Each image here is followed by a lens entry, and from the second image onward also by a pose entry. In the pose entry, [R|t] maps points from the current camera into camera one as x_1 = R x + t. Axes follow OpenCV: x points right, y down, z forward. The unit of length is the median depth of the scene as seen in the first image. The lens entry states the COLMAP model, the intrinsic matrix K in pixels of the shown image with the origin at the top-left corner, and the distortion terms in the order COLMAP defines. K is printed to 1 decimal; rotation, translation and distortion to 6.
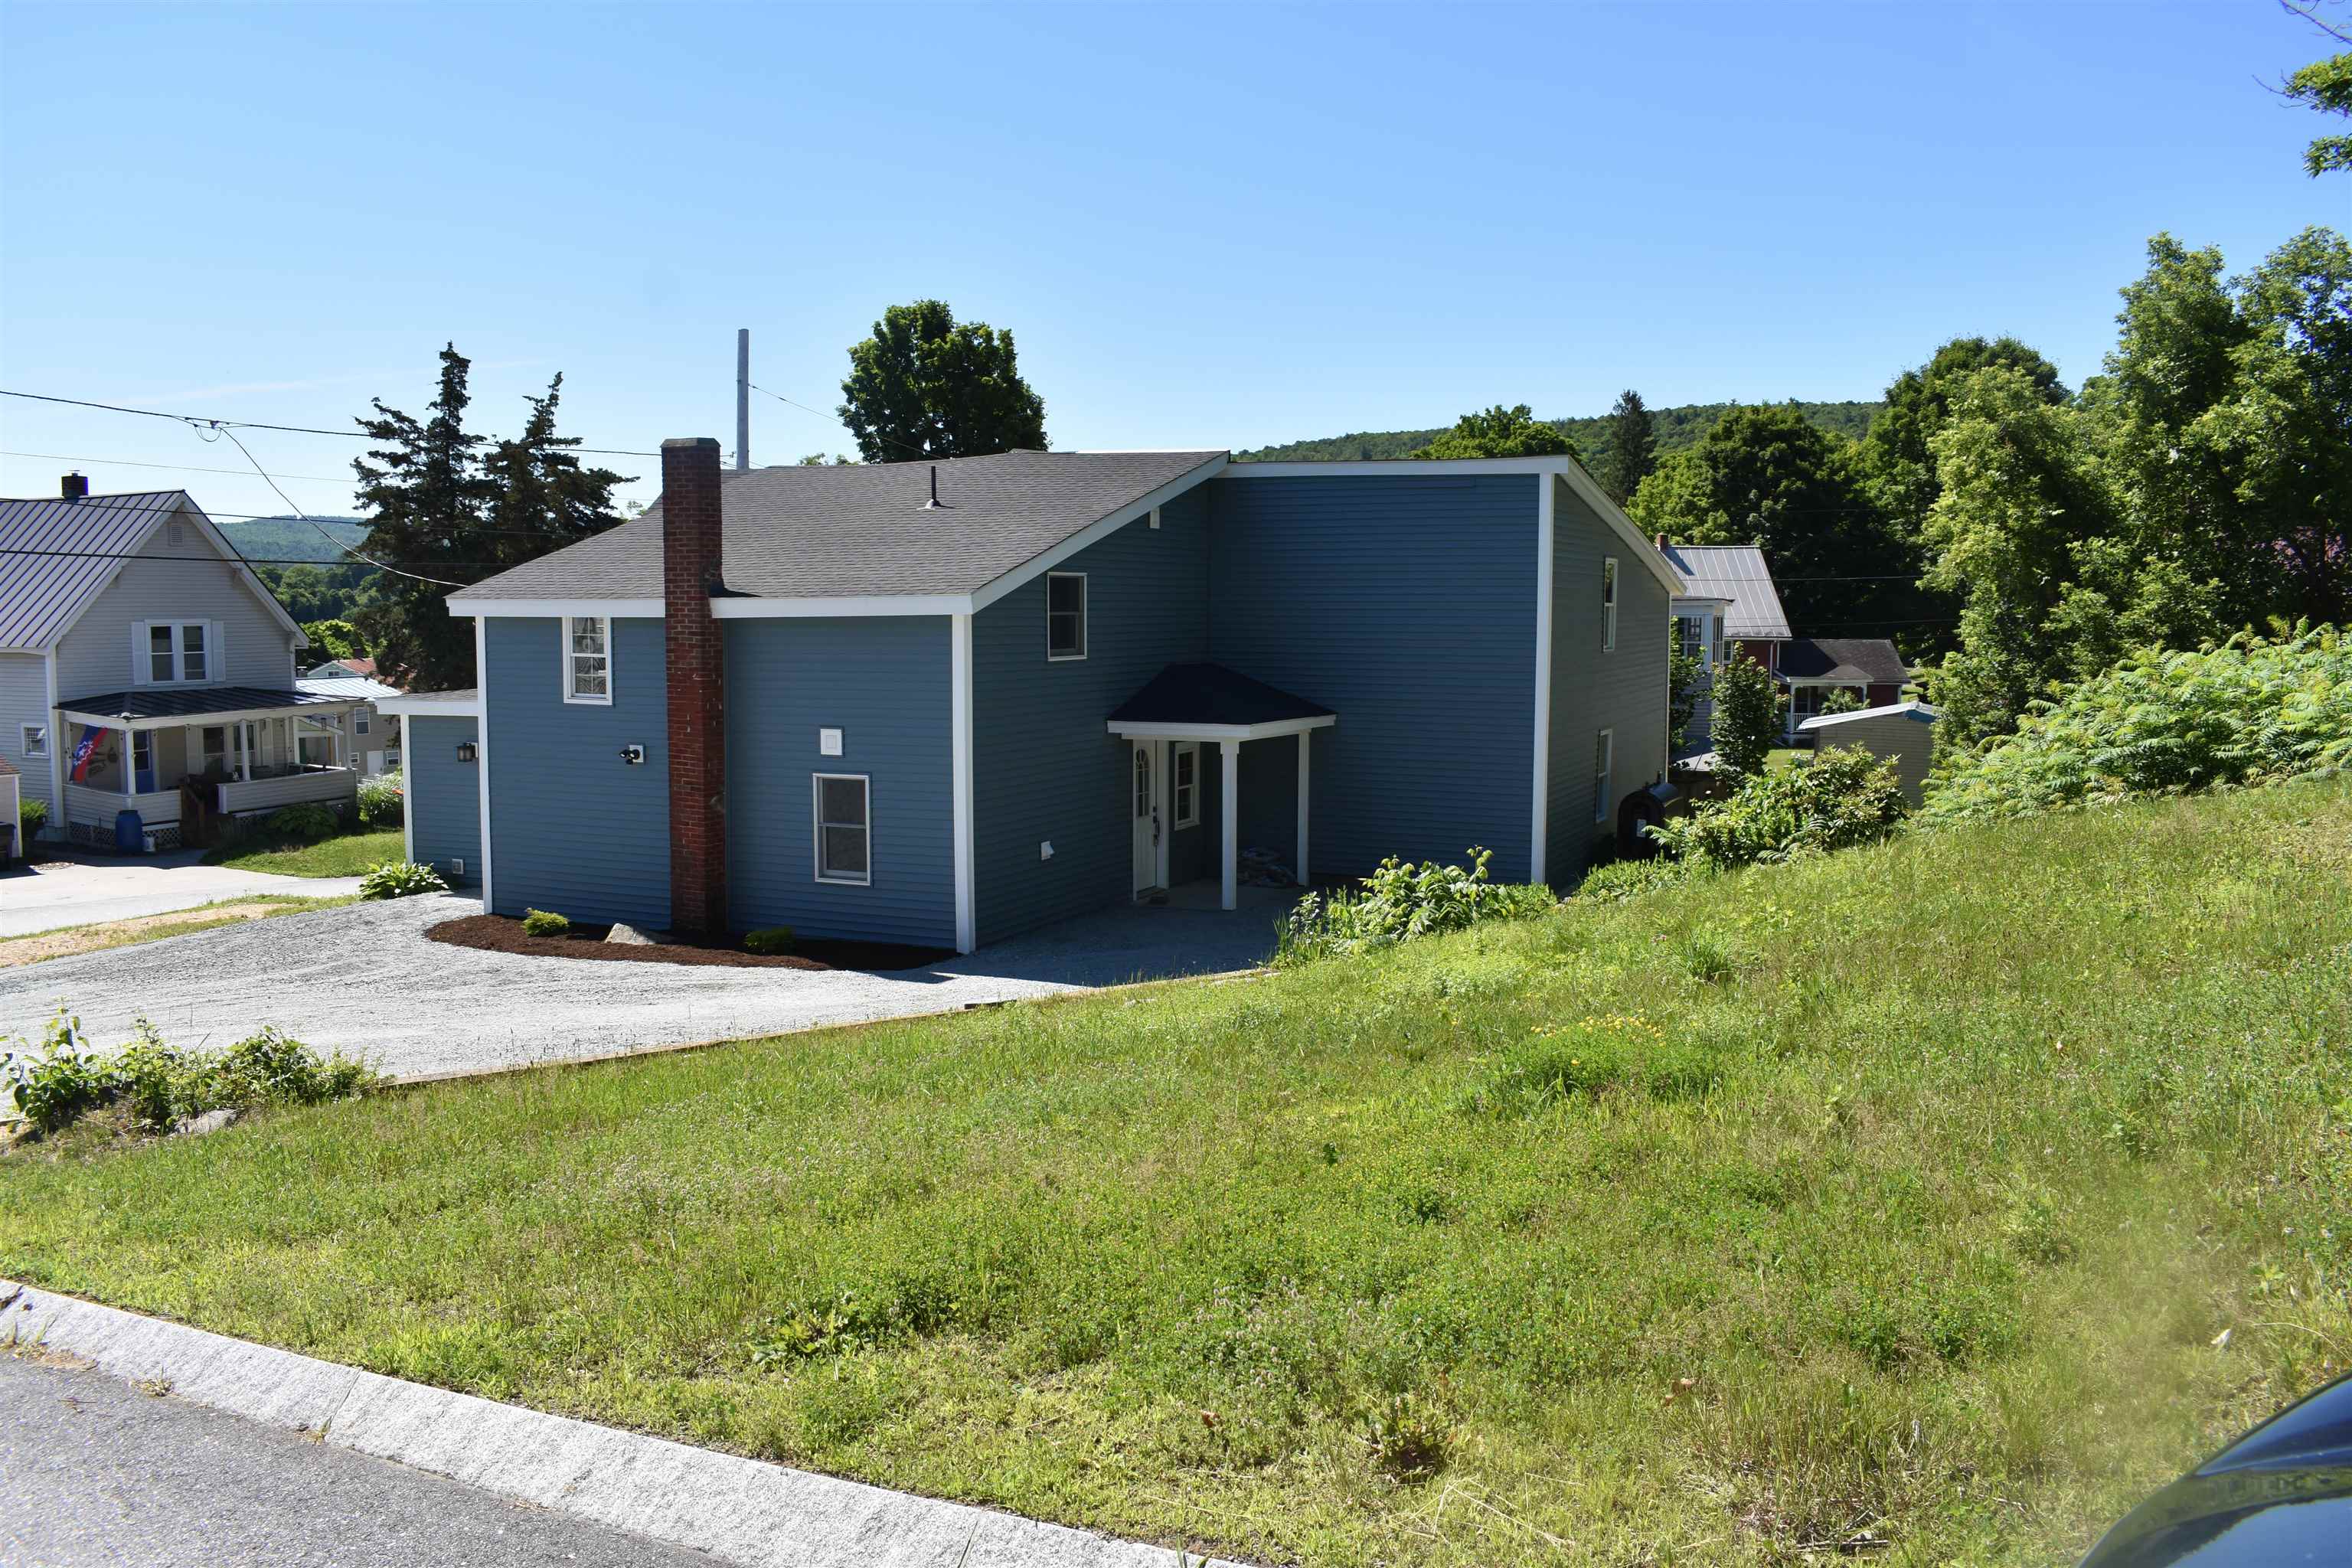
lens RADIAL K [[1838.9, 0, 1173.1], [0, 1838.9, 774.0], [0, 0, 1]] dist [-0.084884, -0.016791]
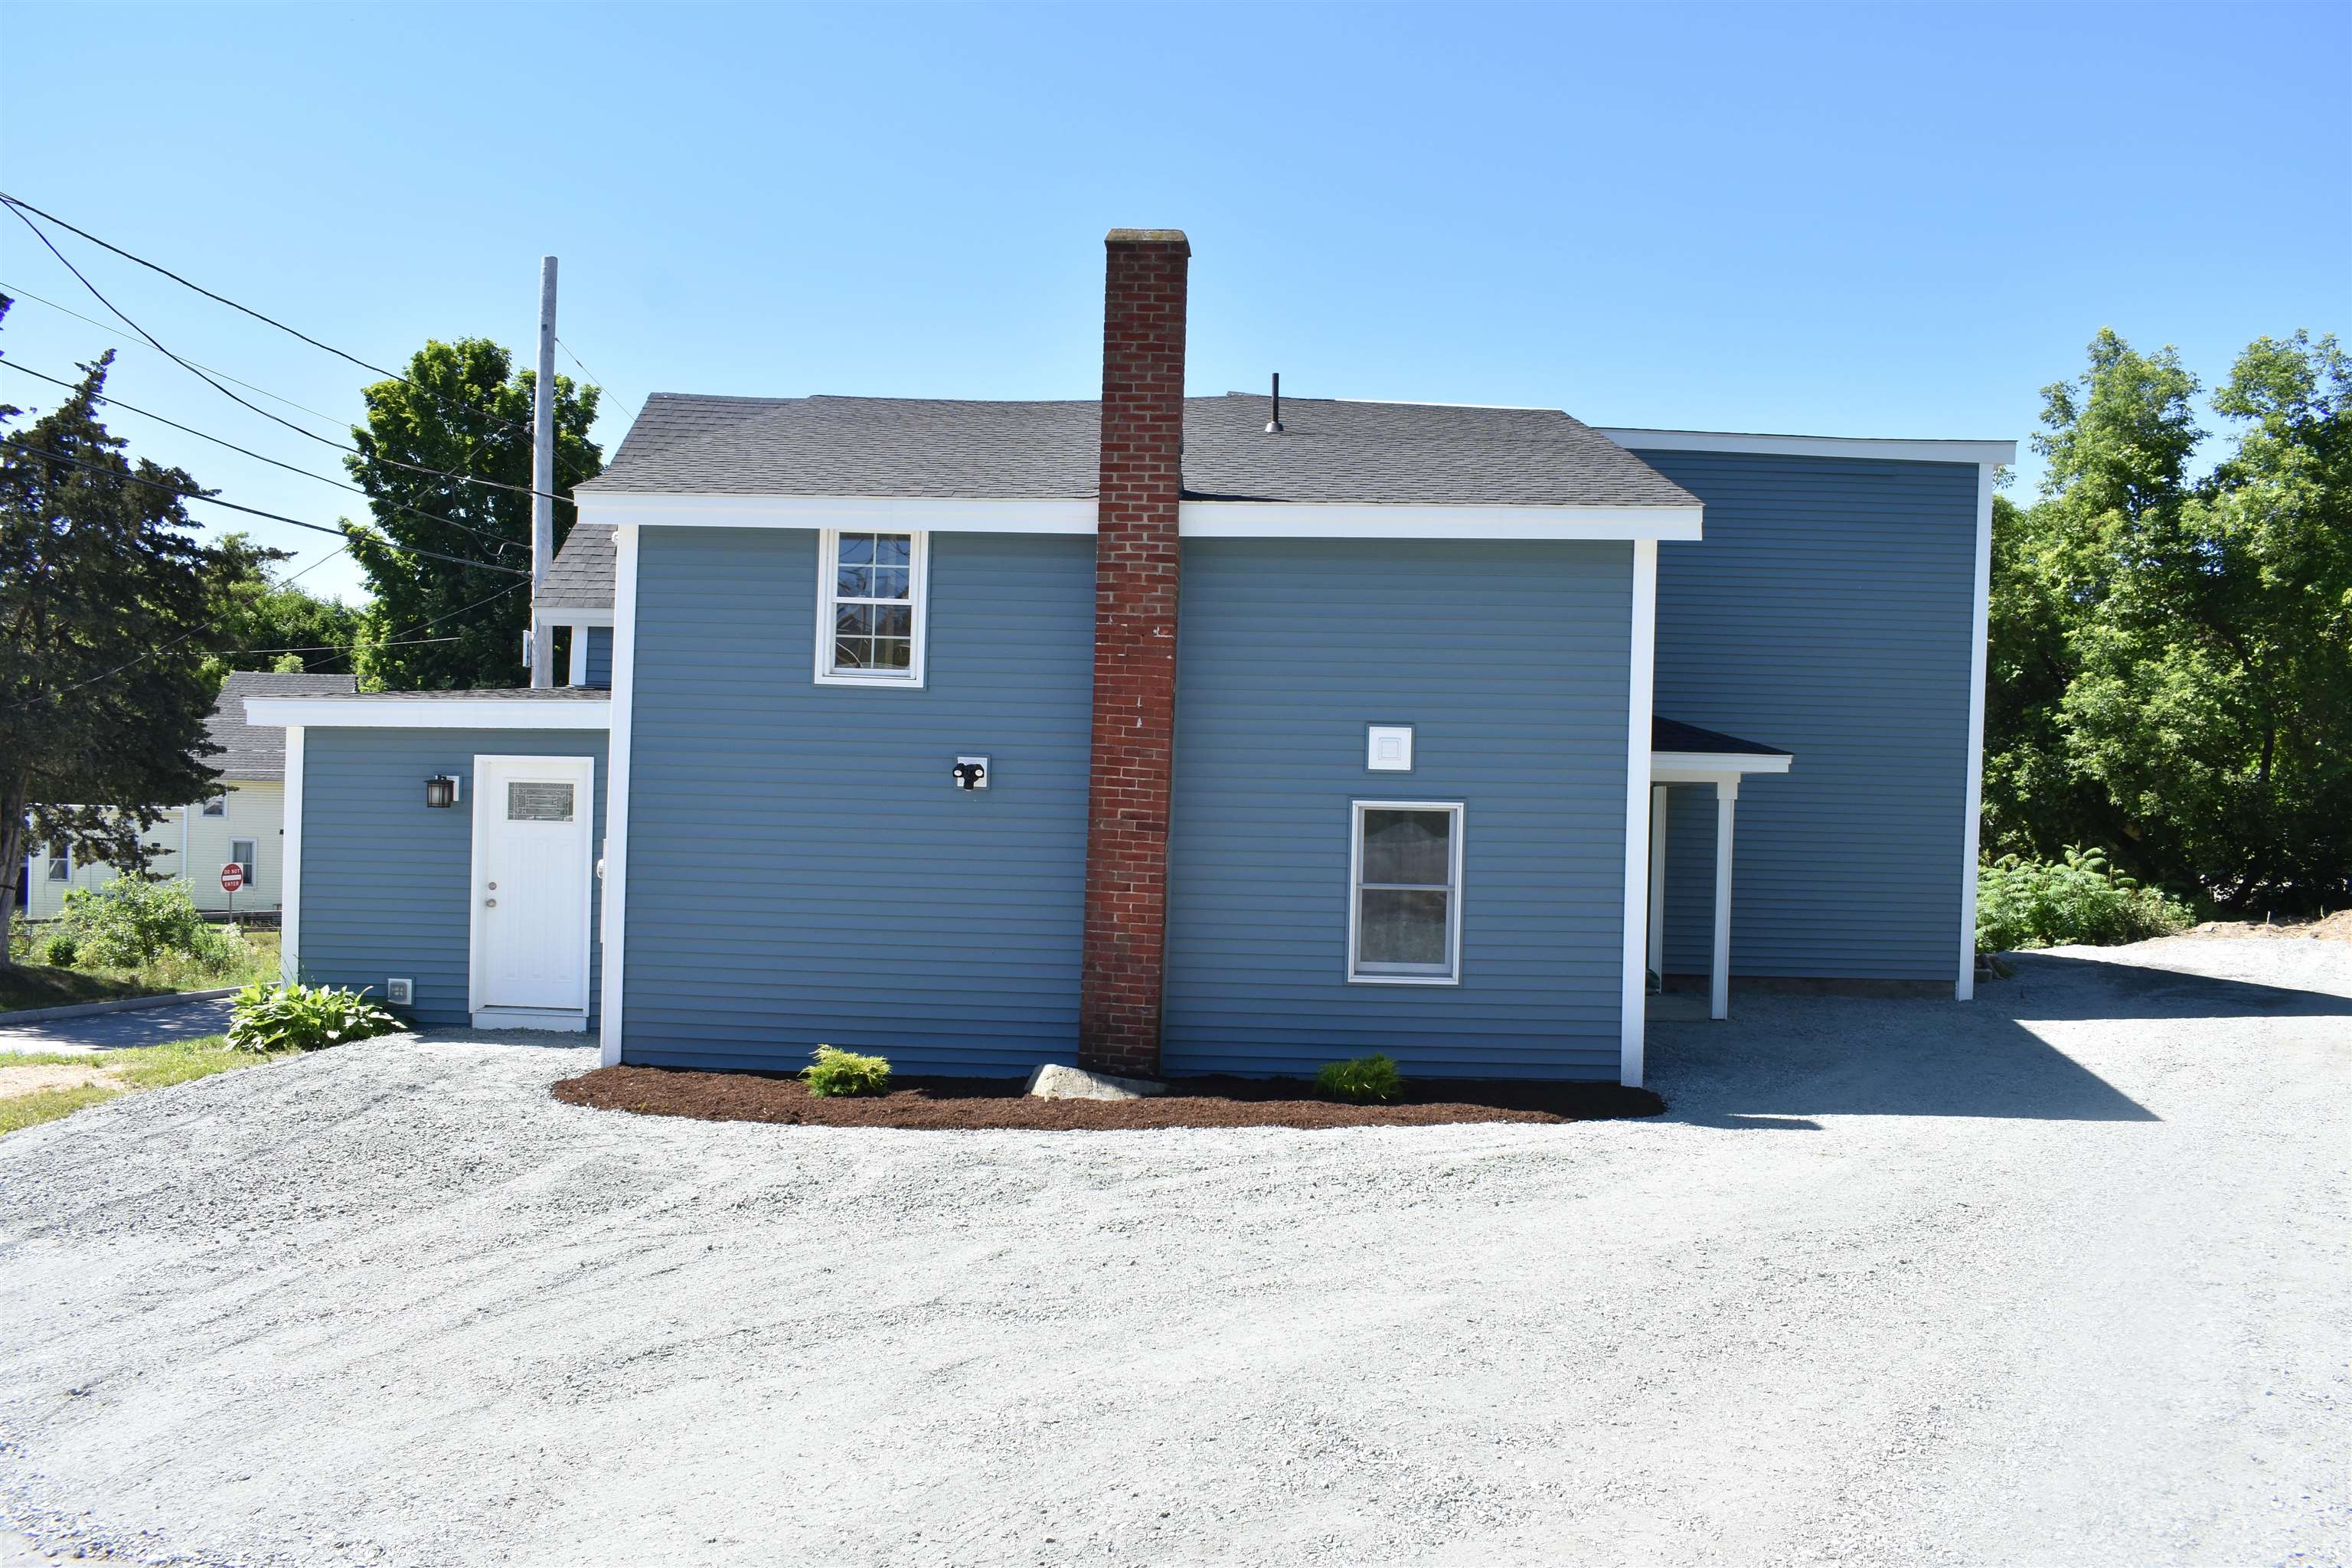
lens RADIAL K [[1838.9, 0, 1189.4], [0, 1838.9, 793.1], [0, 0, 1]] dist [-0.084884, -0.016791]
pose [[0.925370, 0.020663, 0.378501, -0.390216], [0.009137, 0.997007, -0.076766, 0.035440], [-0.378955, 0.074496, 0.922412, 0.380719]]
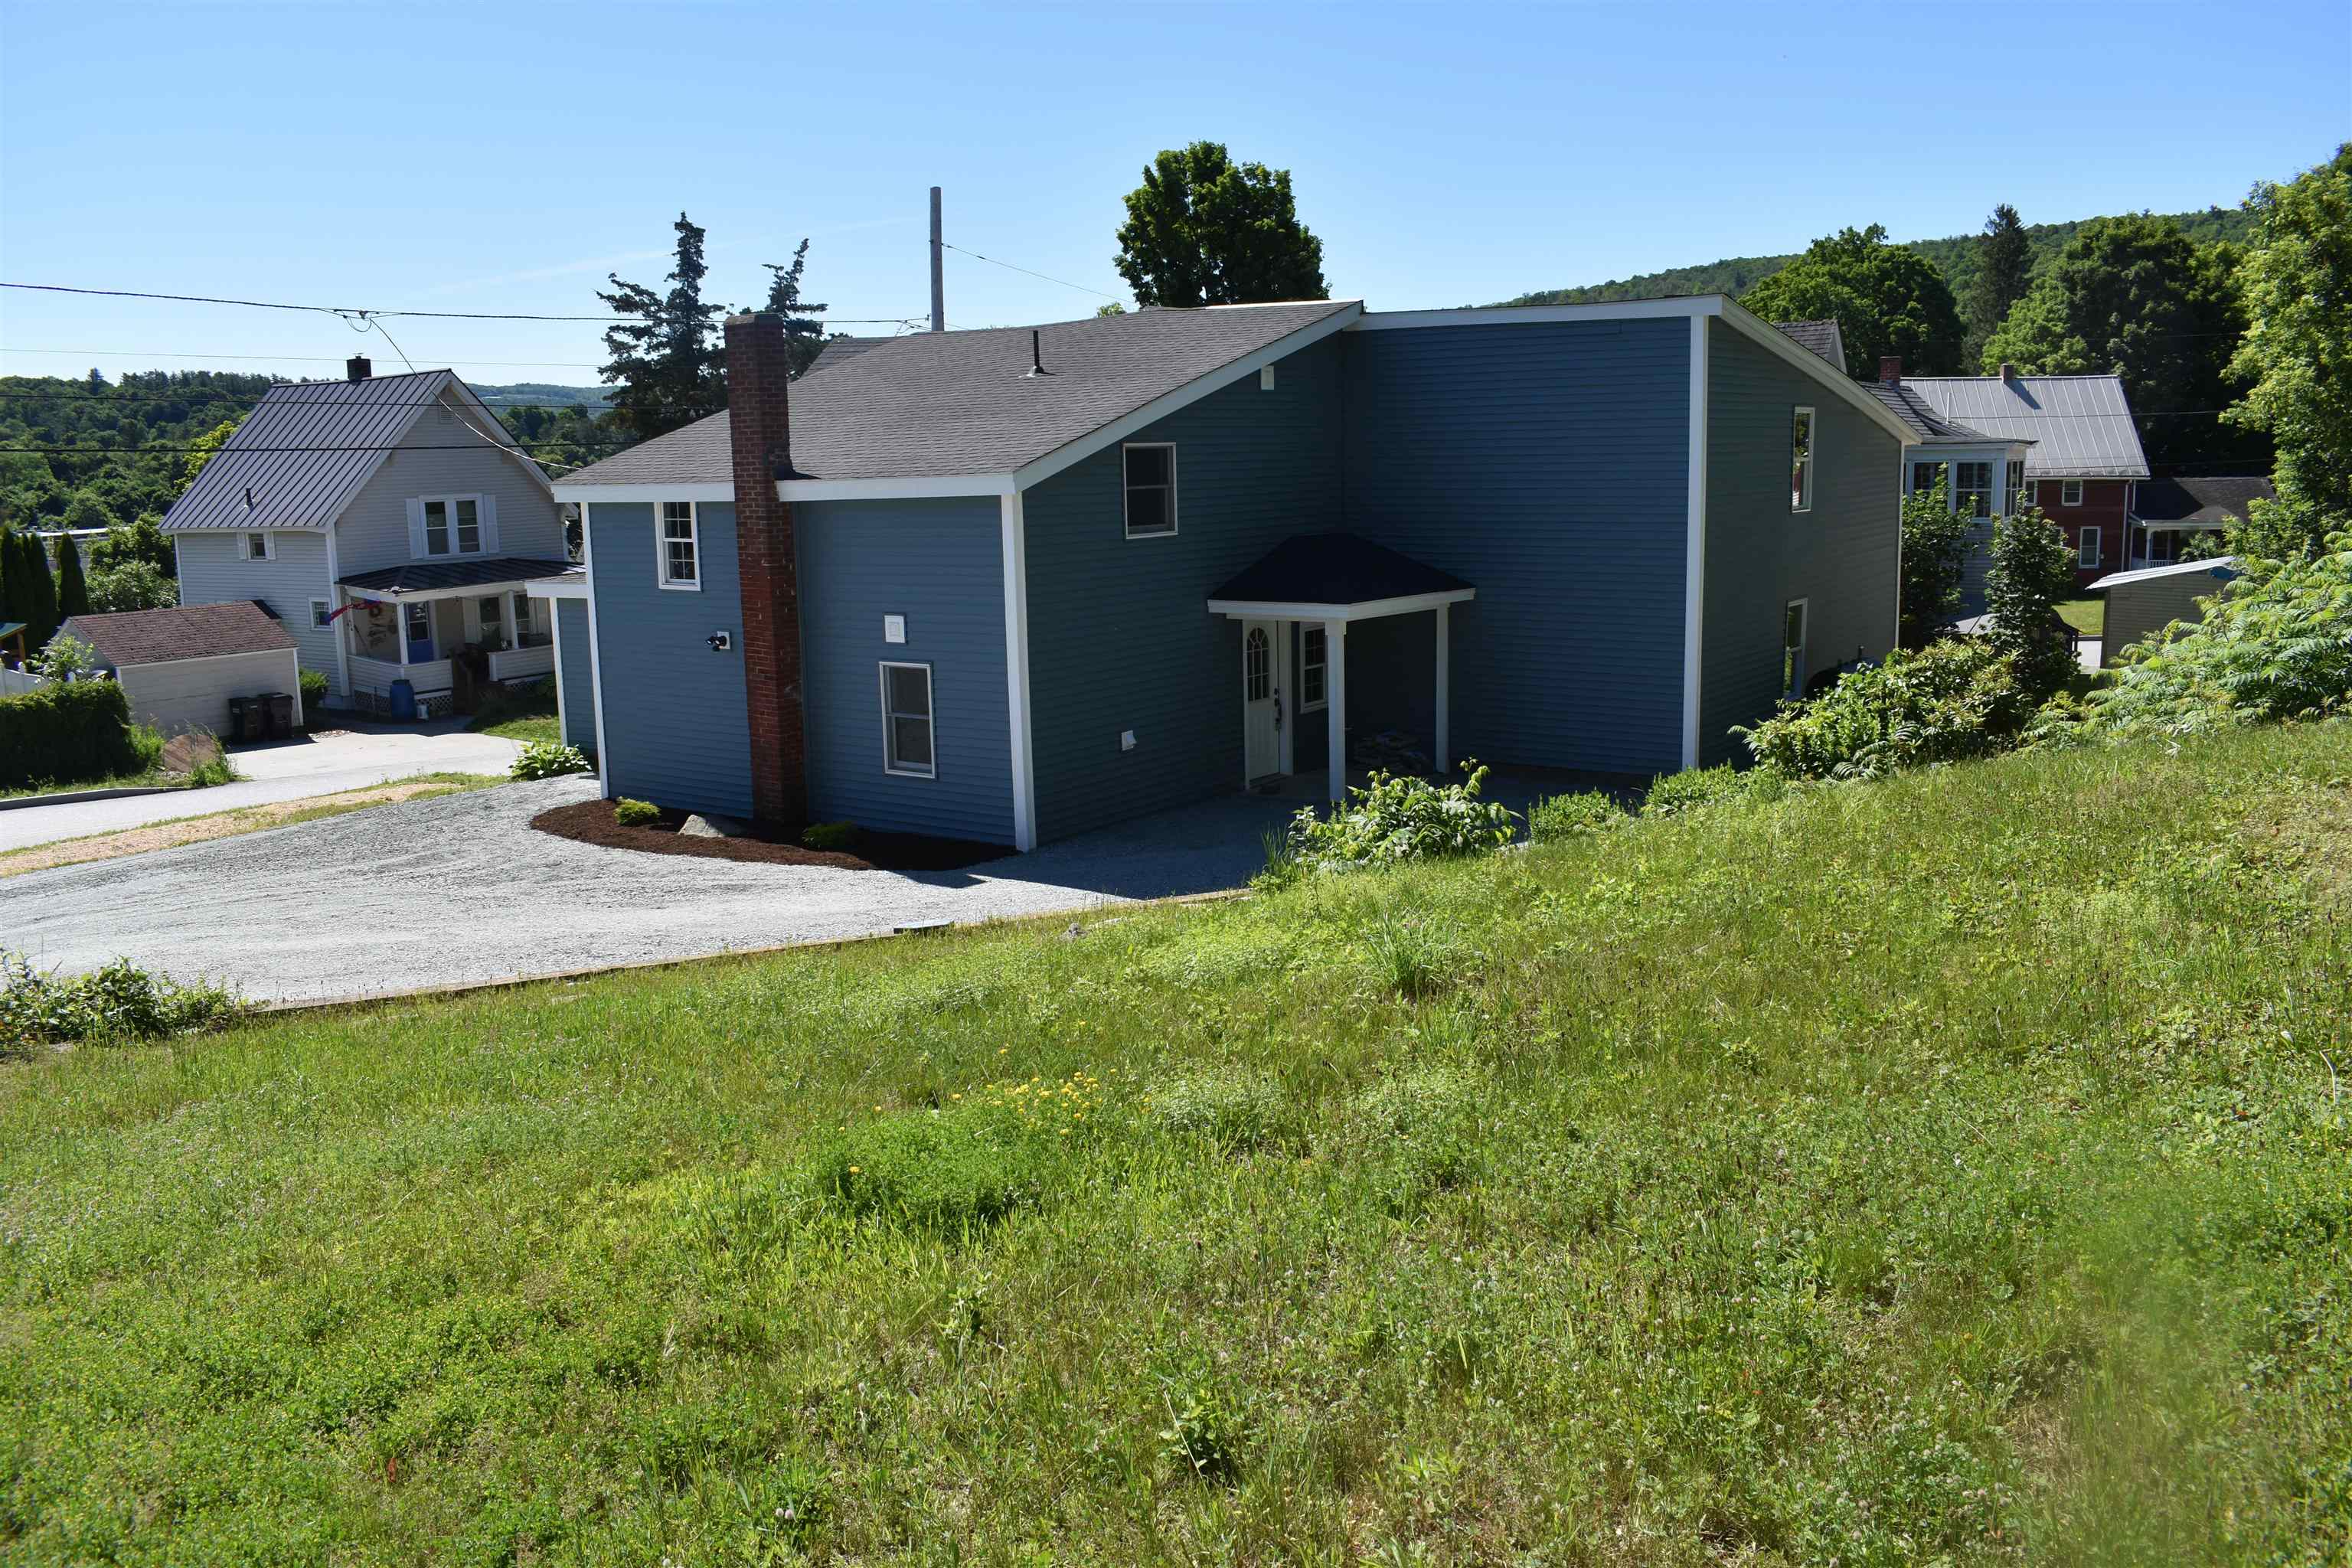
lens RADIAL K [[1838.9, 0, 1176.8], [0, 1838.9, 774.0], [0, 0, 1]] dist [-0.084884, -0.016791]
pose [[0.981281, 0.008546, -0.192392, 0.117930], [0.007731, 0.996462, 0.083693, -0.017204], [0.192426, -0.083613, 0.977743, 0.066989]]
